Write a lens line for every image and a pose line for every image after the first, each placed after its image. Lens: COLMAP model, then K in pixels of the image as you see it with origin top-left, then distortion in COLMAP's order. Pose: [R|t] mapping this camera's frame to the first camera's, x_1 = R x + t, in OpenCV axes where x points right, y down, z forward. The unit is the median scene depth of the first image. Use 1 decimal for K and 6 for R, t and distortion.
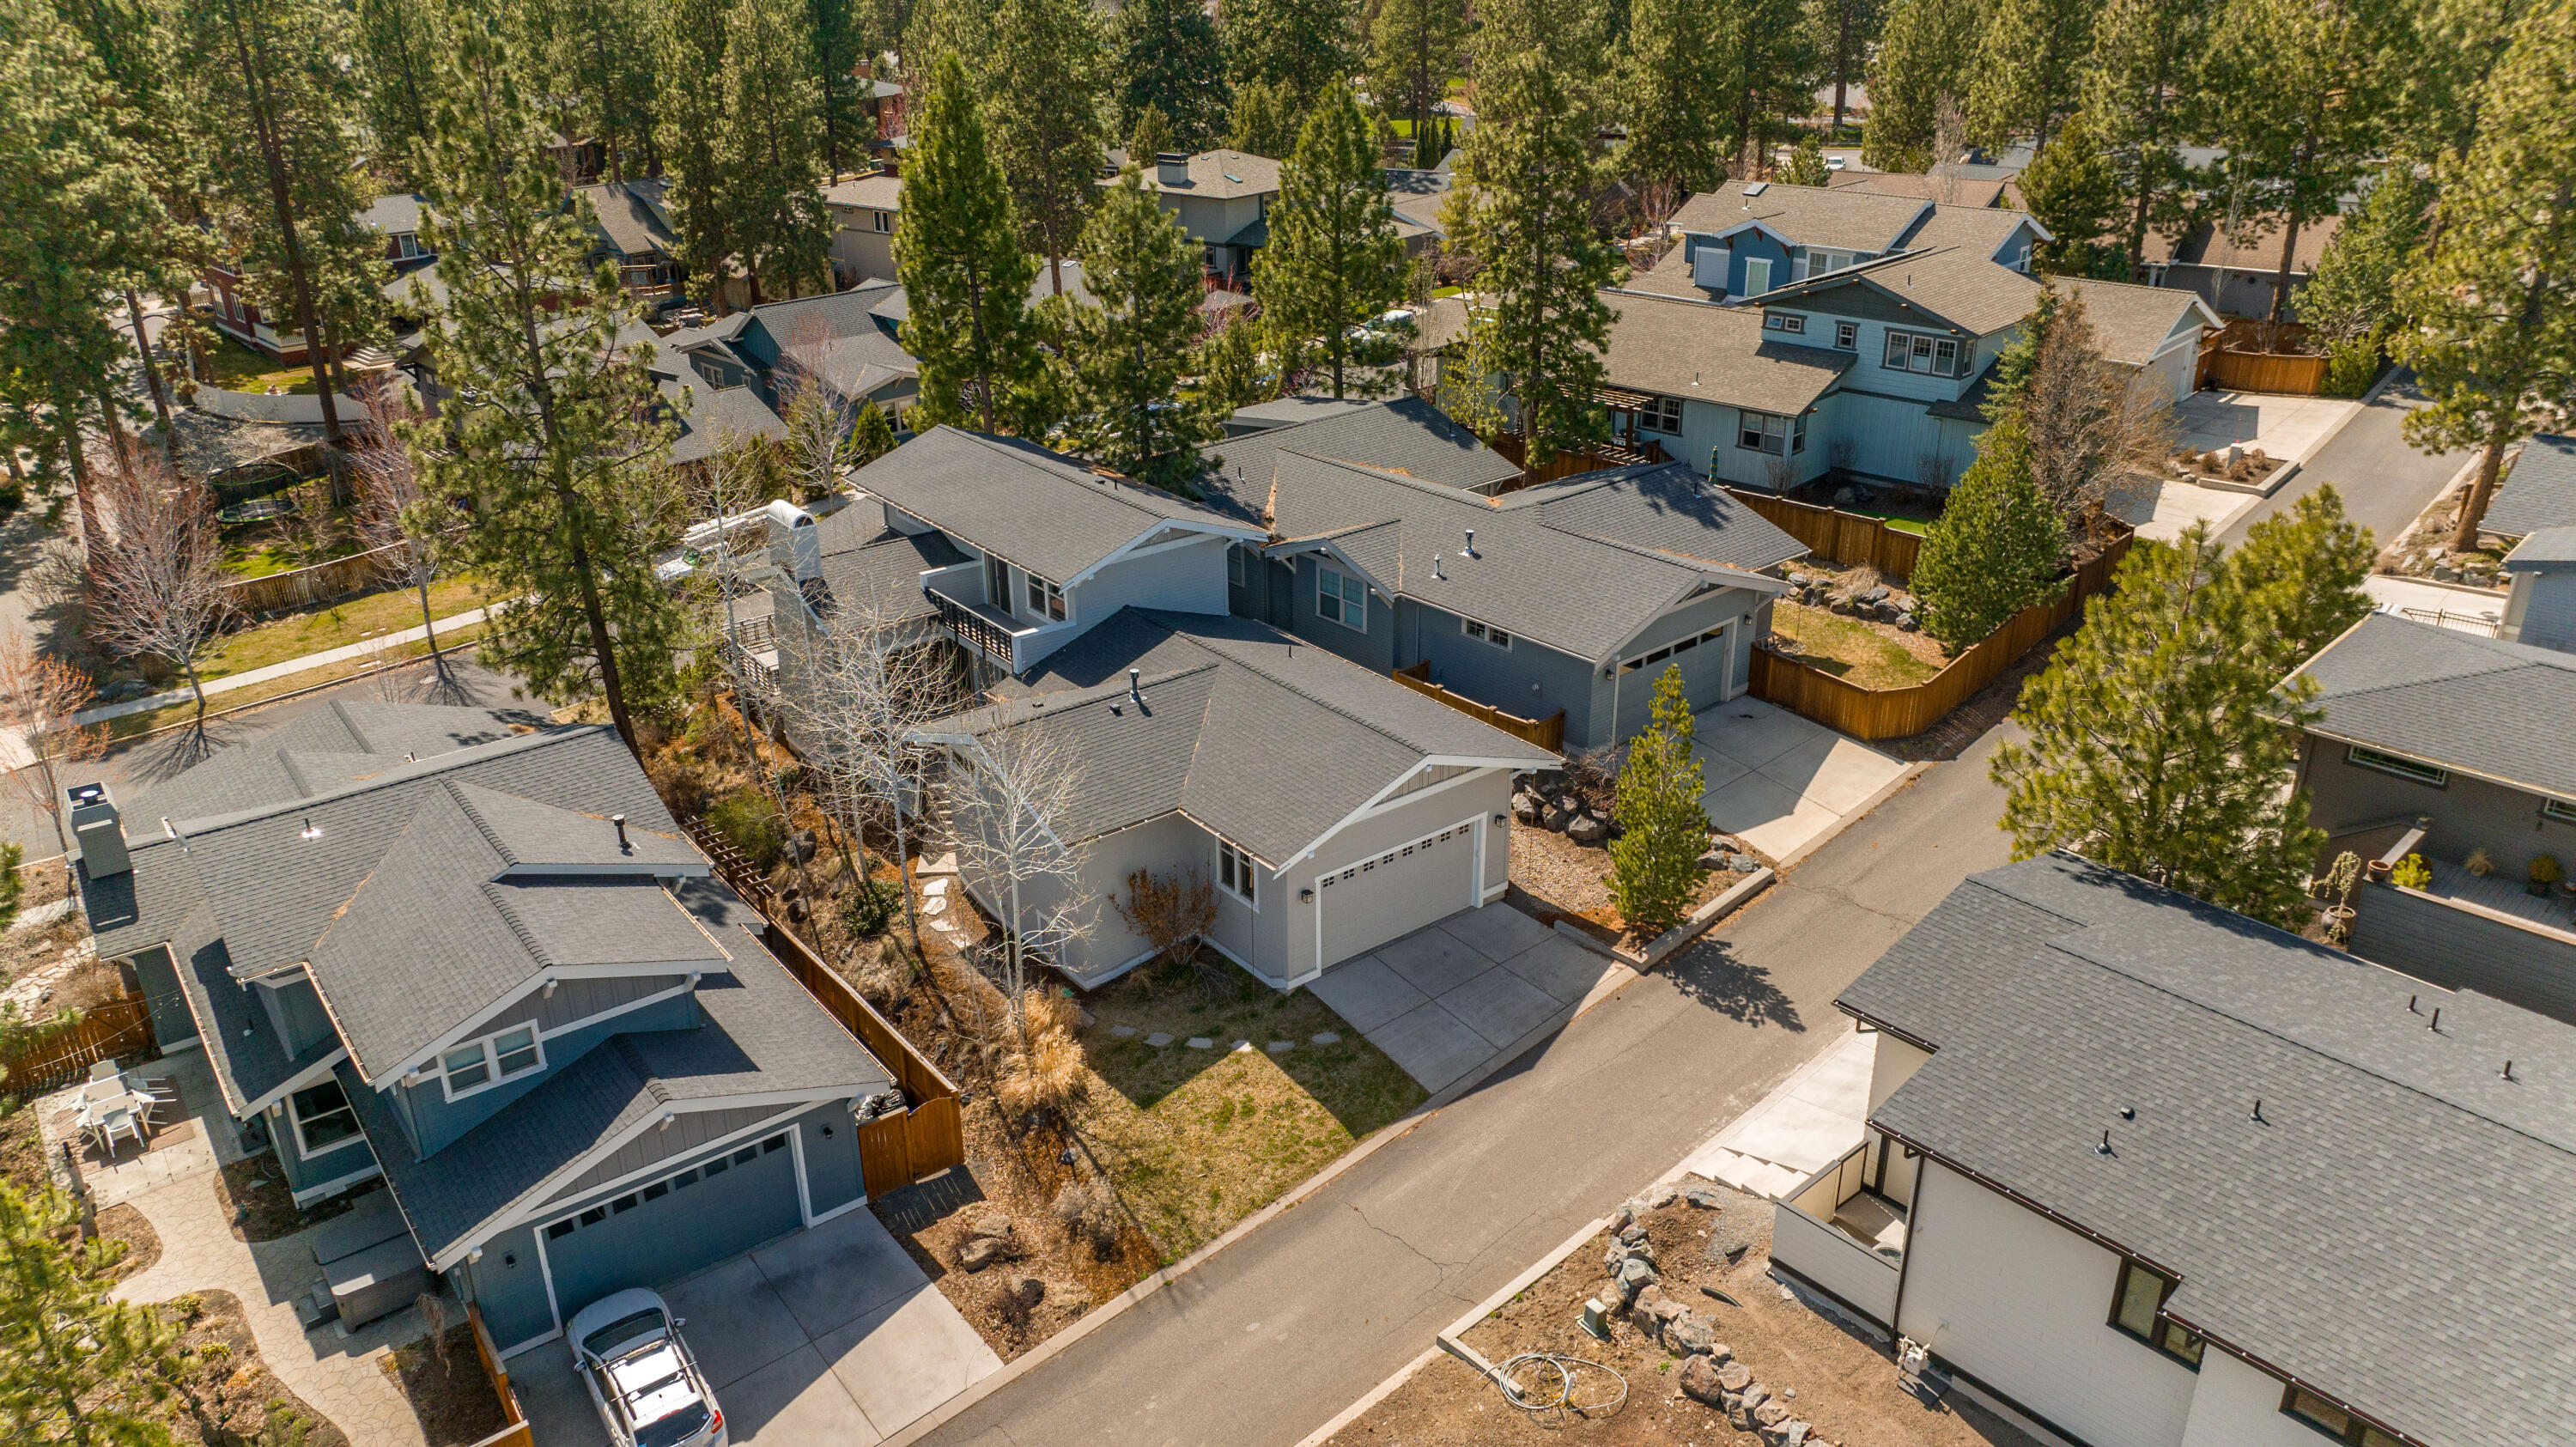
lens RADIAL K [[1801.3, 0, 1288.0], [0, 1801.3, 723.5], [0, 0, 1]] dist [-0.018912, -0.005168]
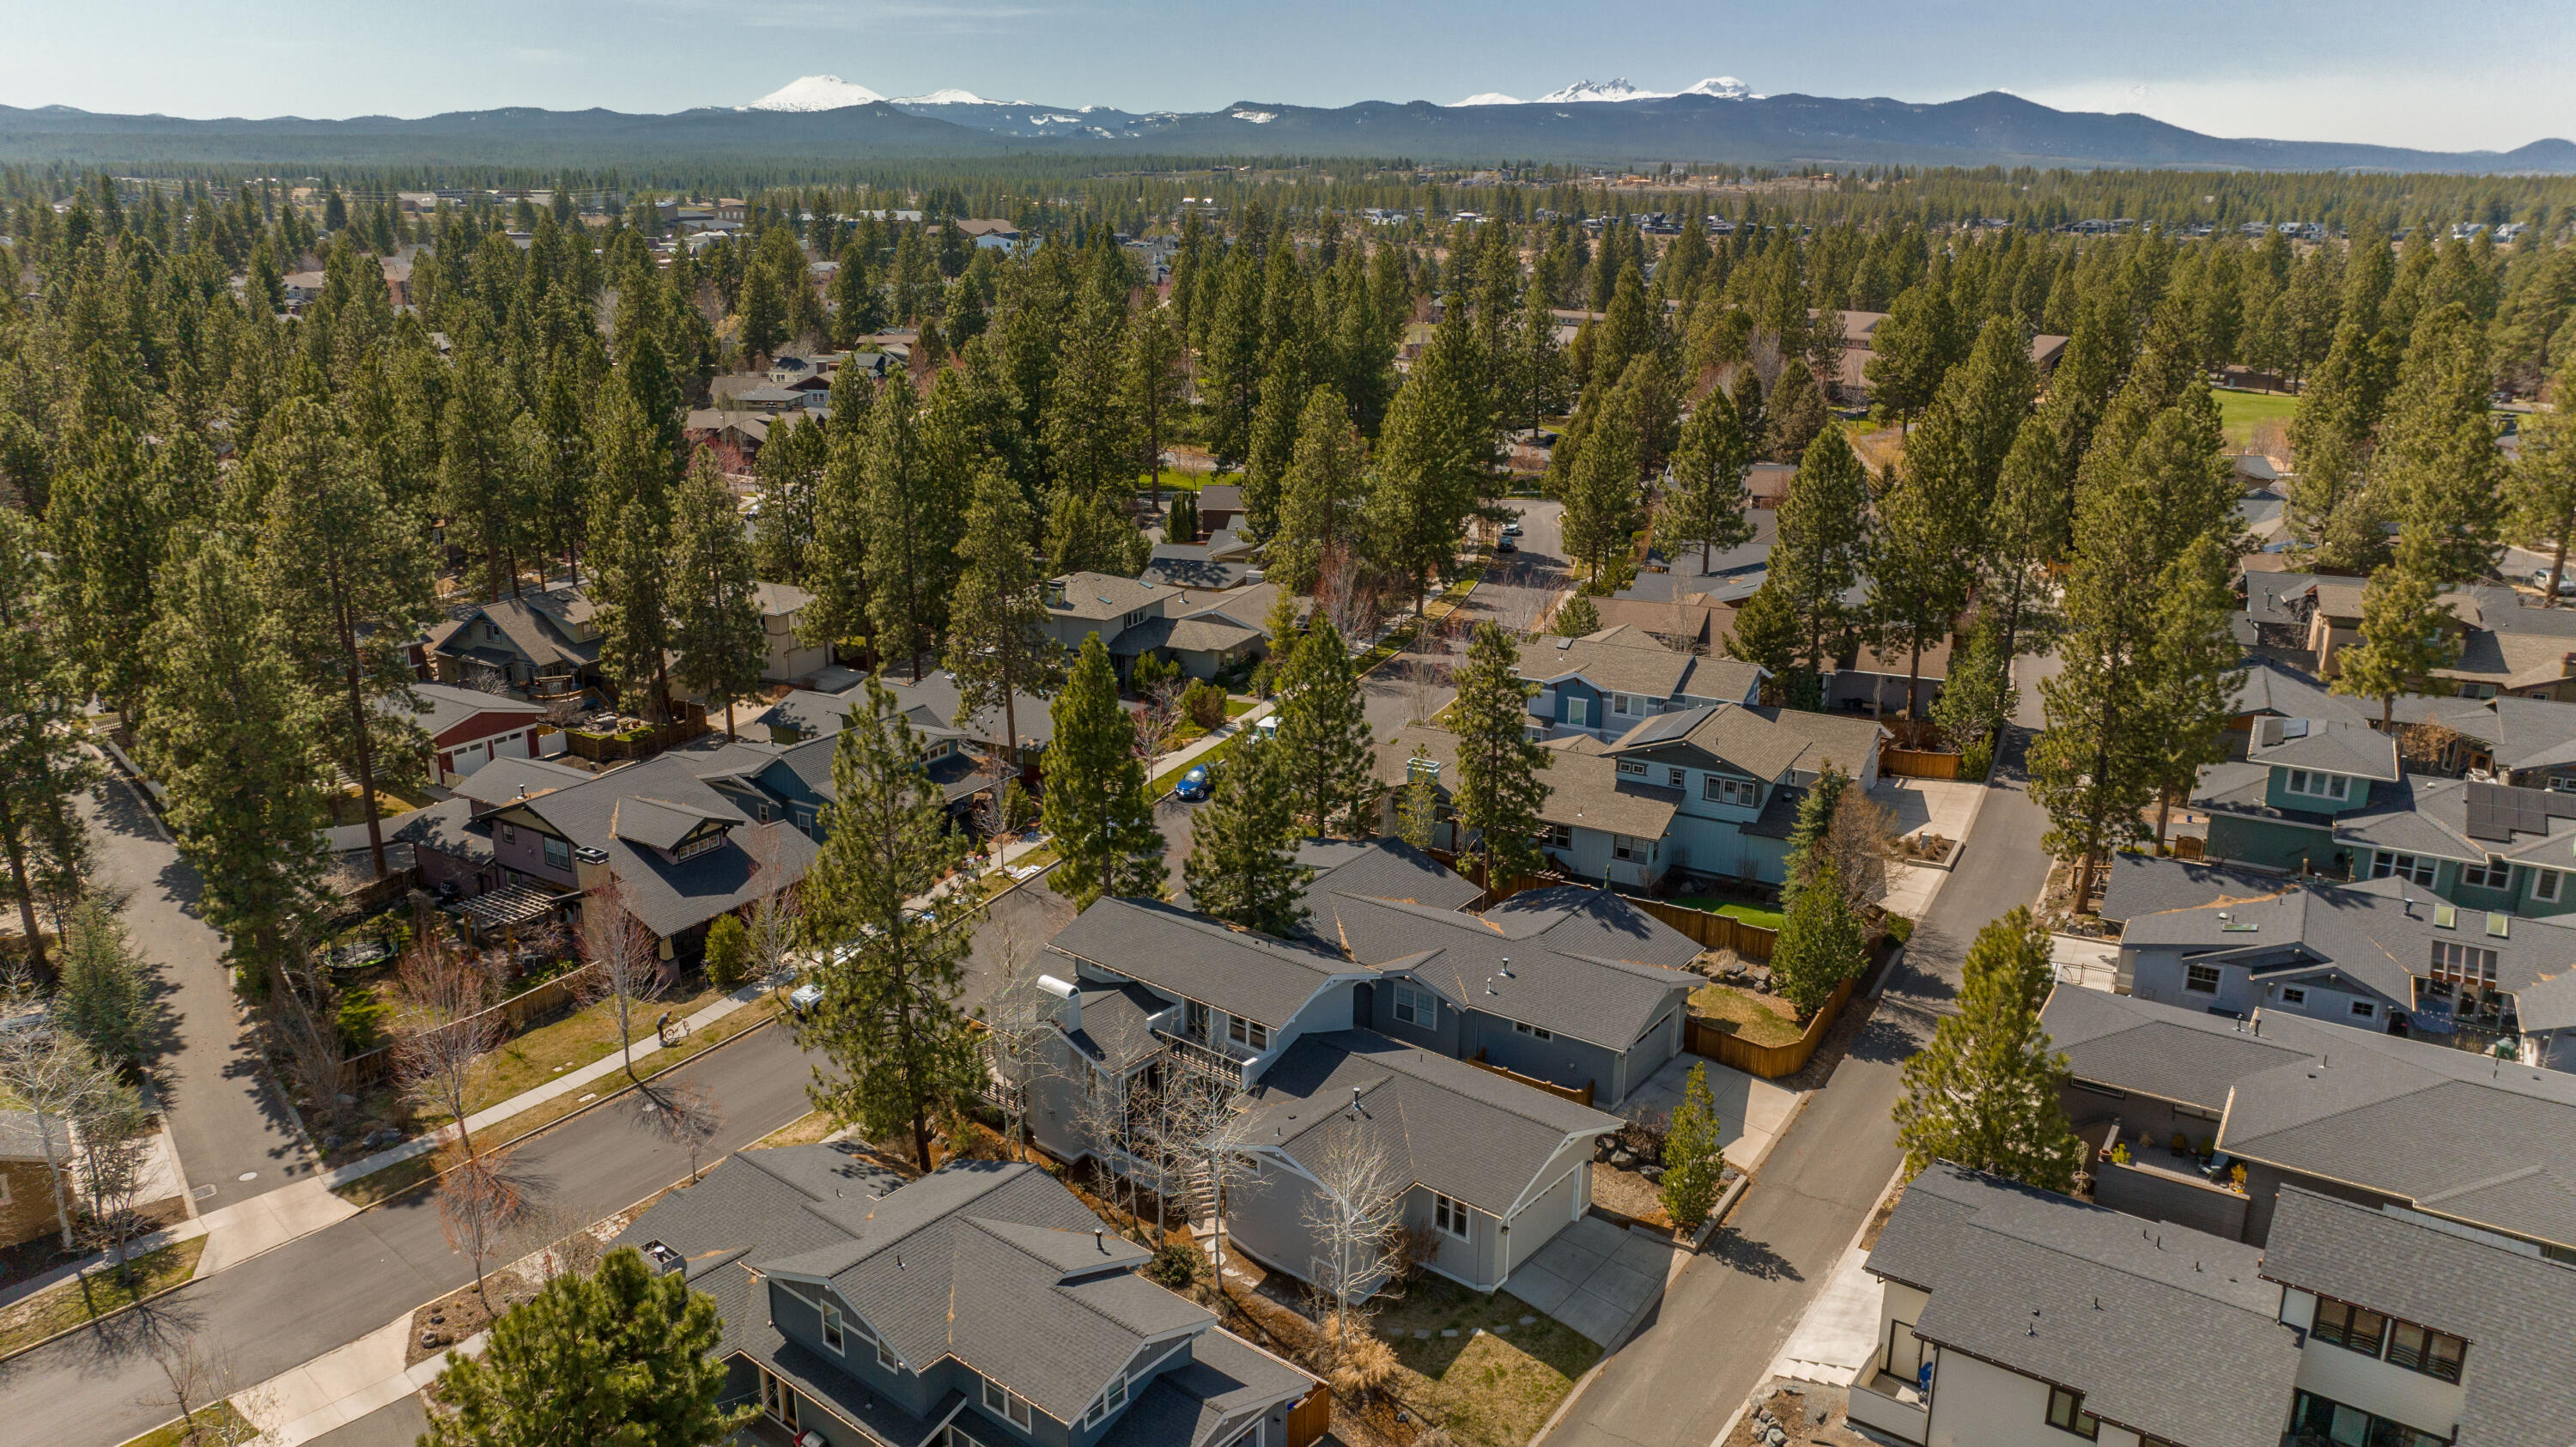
lens RADIAL K [[1801.3, 0, 1288.0], [0, 1801.3, 723.5], [0, 0, 1]] dist [-0.018912, -0.005168]
pose [[0.973628, -0.048915, 0.222837, -0.426228], [0.077025, 0.989872, -0.119252, -0.145270], [-0.214746, 0.133271, 0.967534, -0.469809]]
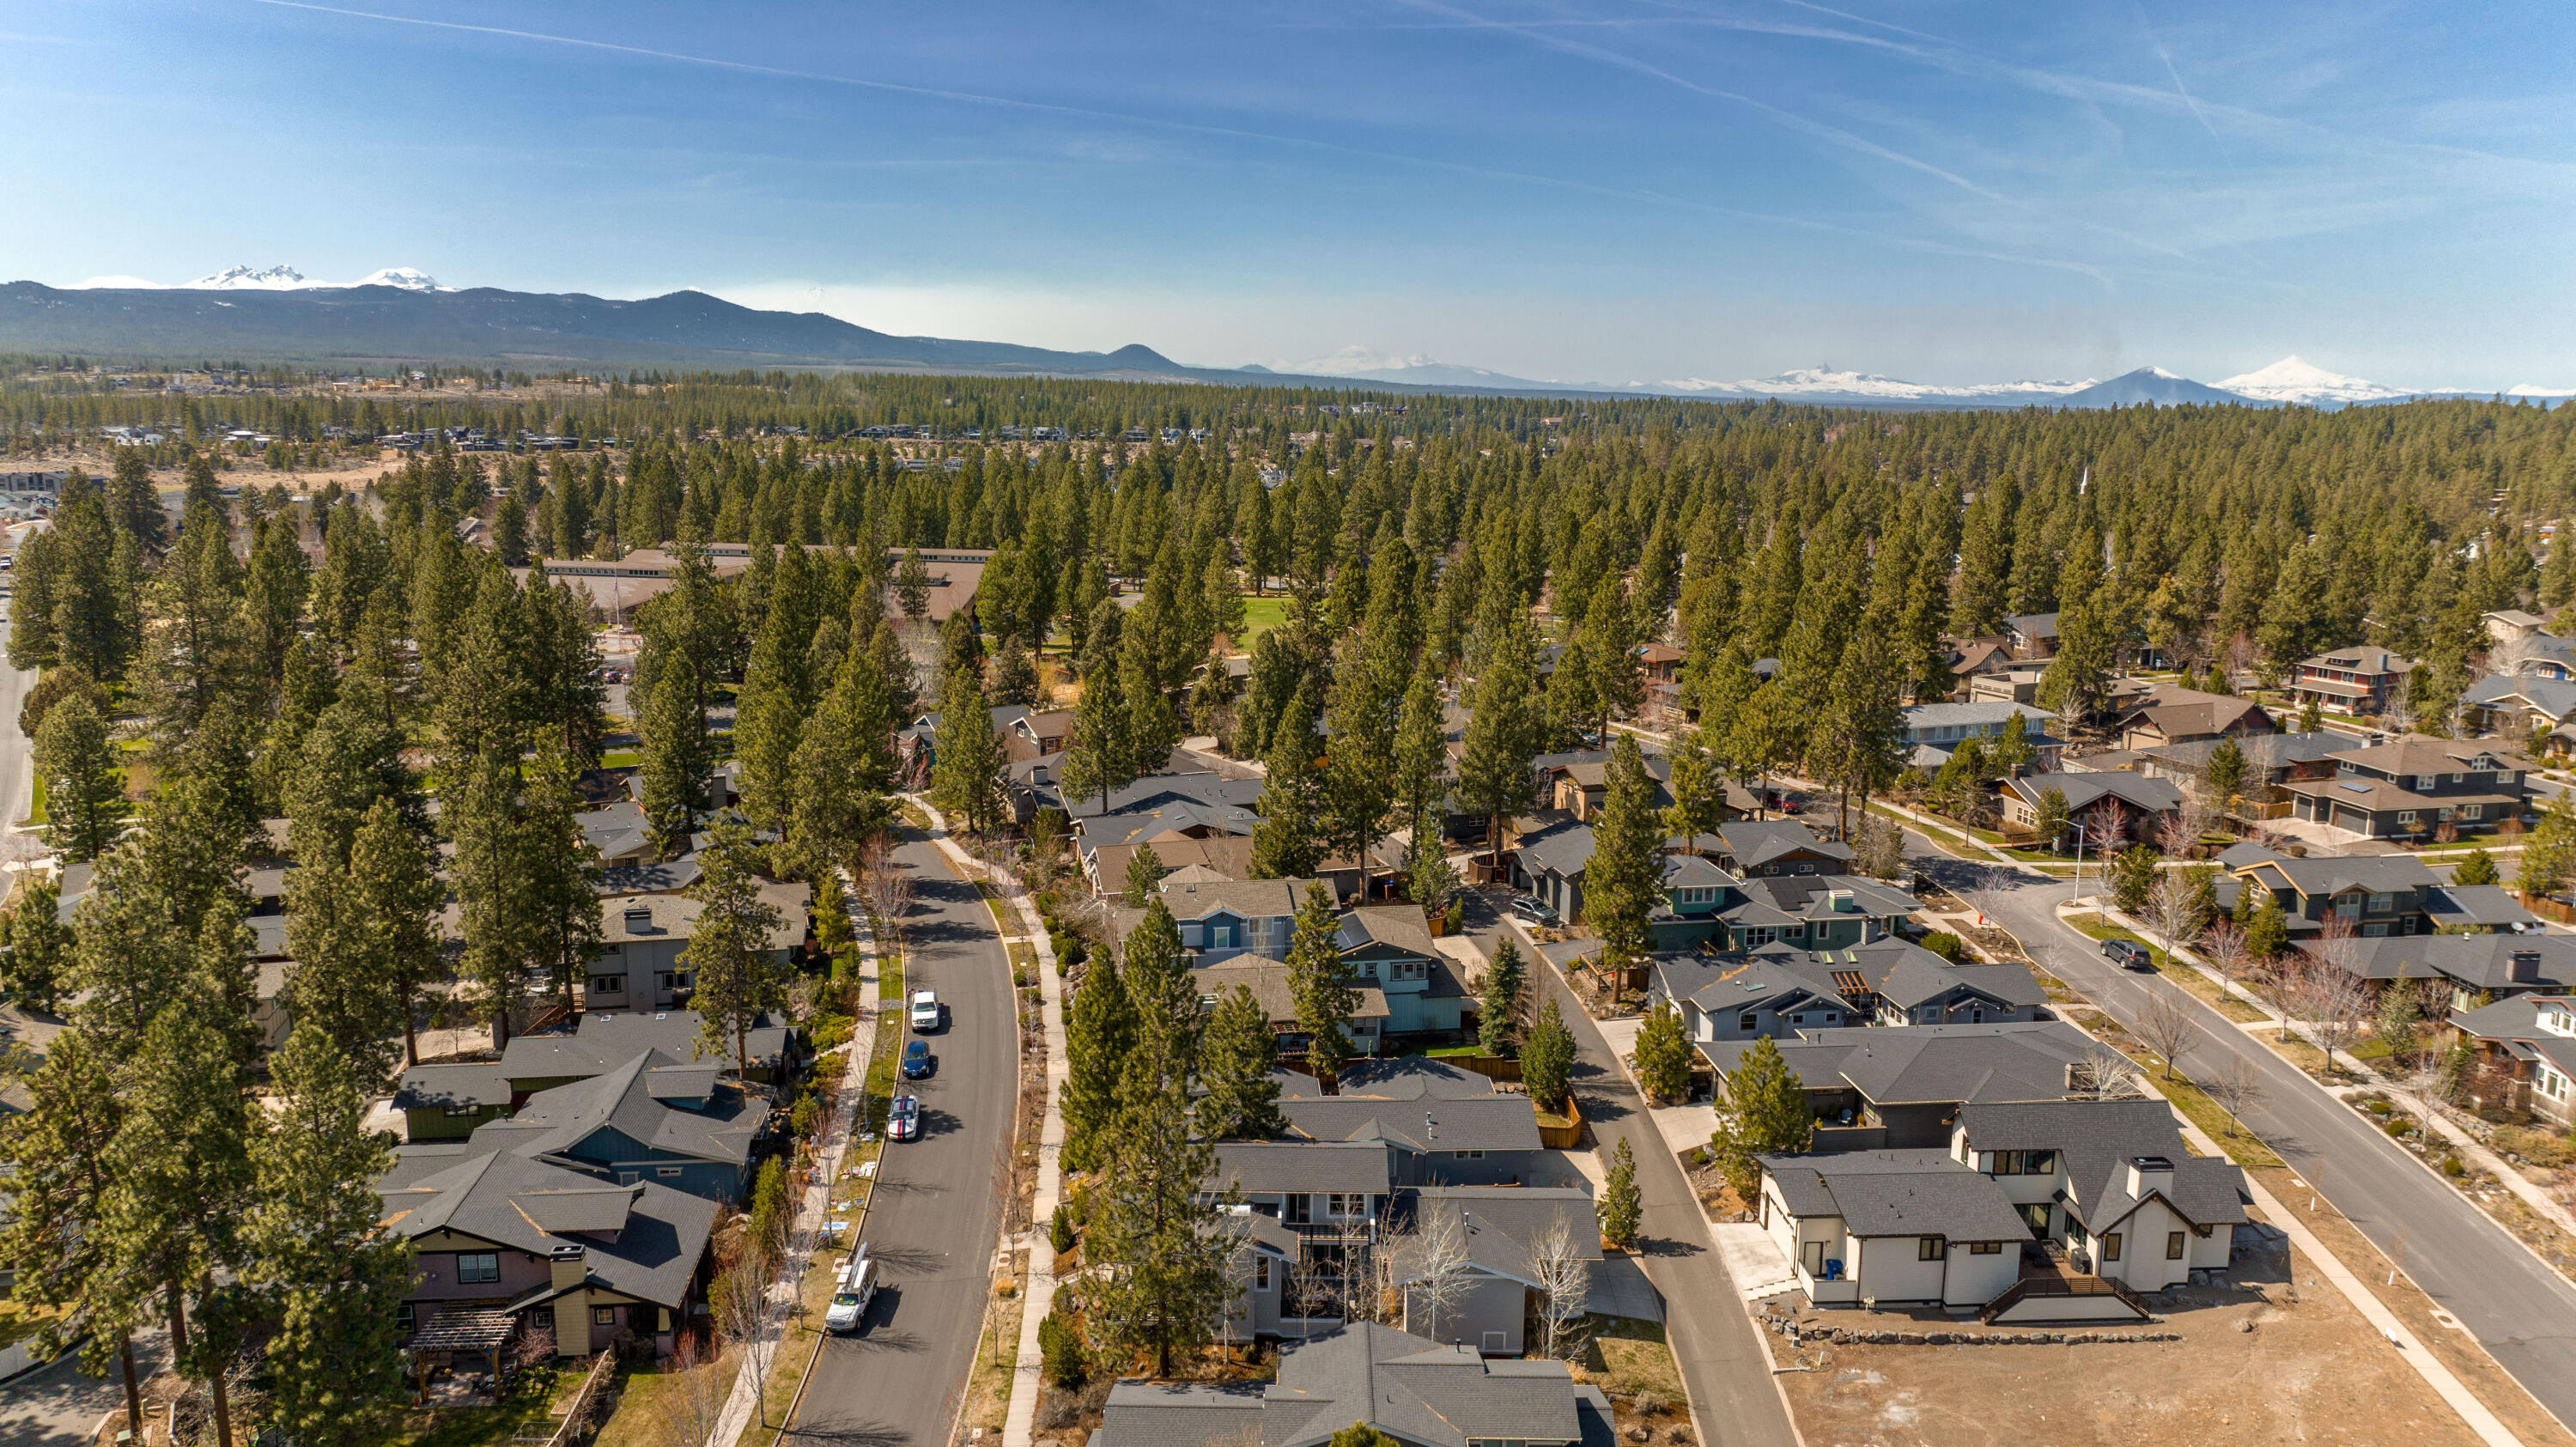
lens RADIAL K [[1801.3, 0, 1288.0], [0, 1801.3, 723.5], [0, 0, 1]] dist [-0.018912, -0.005168]
pose [[0.621766, -0.124722, 0.773209, -1.712118], [0.302109, 0.949029, -0.089855, -0.431800], [-0.722591, 0.289462, 0.627754, -0.388770]]
